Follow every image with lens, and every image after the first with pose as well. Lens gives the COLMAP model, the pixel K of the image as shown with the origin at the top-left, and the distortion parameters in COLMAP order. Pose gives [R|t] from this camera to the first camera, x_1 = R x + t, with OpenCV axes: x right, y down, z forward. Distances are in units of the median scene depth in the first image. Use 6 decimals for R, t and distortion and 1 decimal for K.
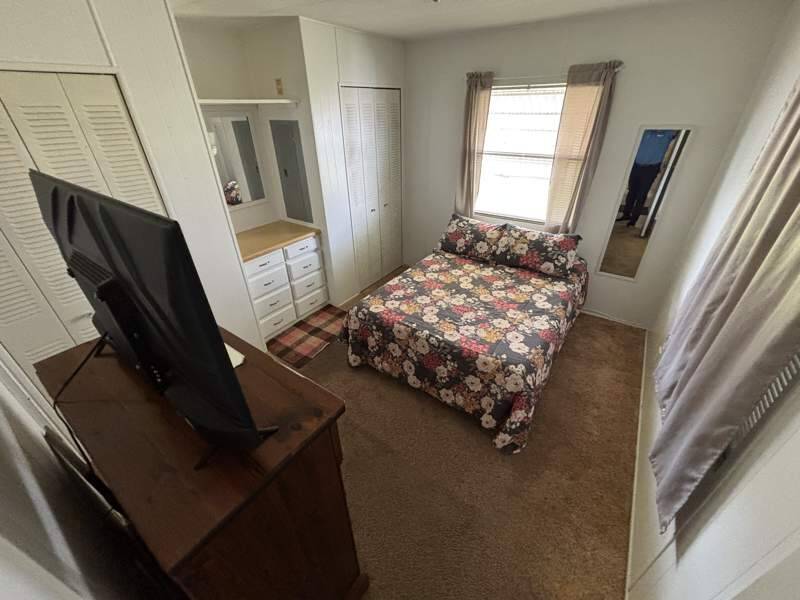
lens RADIAL K [[325.3, 0, 400.0], [0, 325.3, 300.0], [0, 0, 1]] dist [-0.001597, -0.000161]
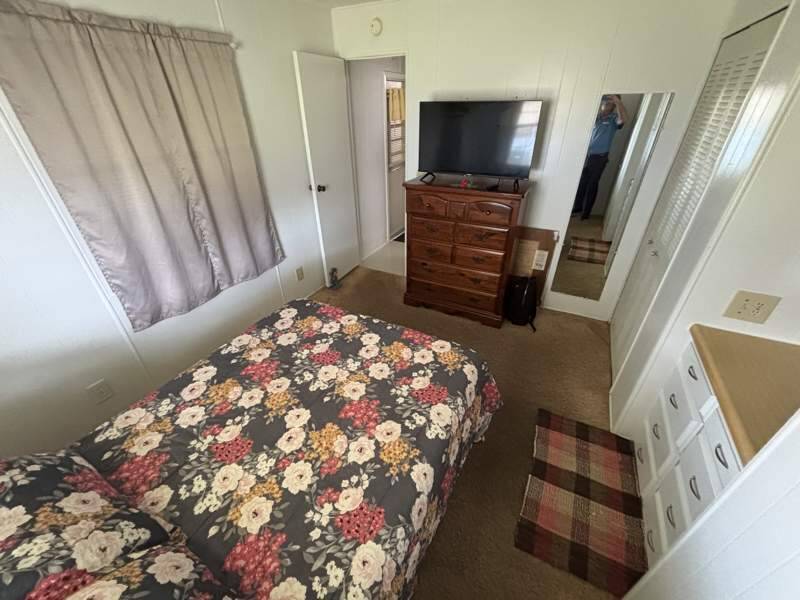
lens RADIAL K [[325.3, 0, 400.0], [0, 325.3, 300.0], [0, 0, 1]] dist [-0.001597, -0.000161]
pose [[-0.991574, 0.092998, -0.090175, 0.075268], [-0.036569, 0.466854, 0.883578, -0.635475], [0.124270, 0.879431, -0.459520, 1.154834]]
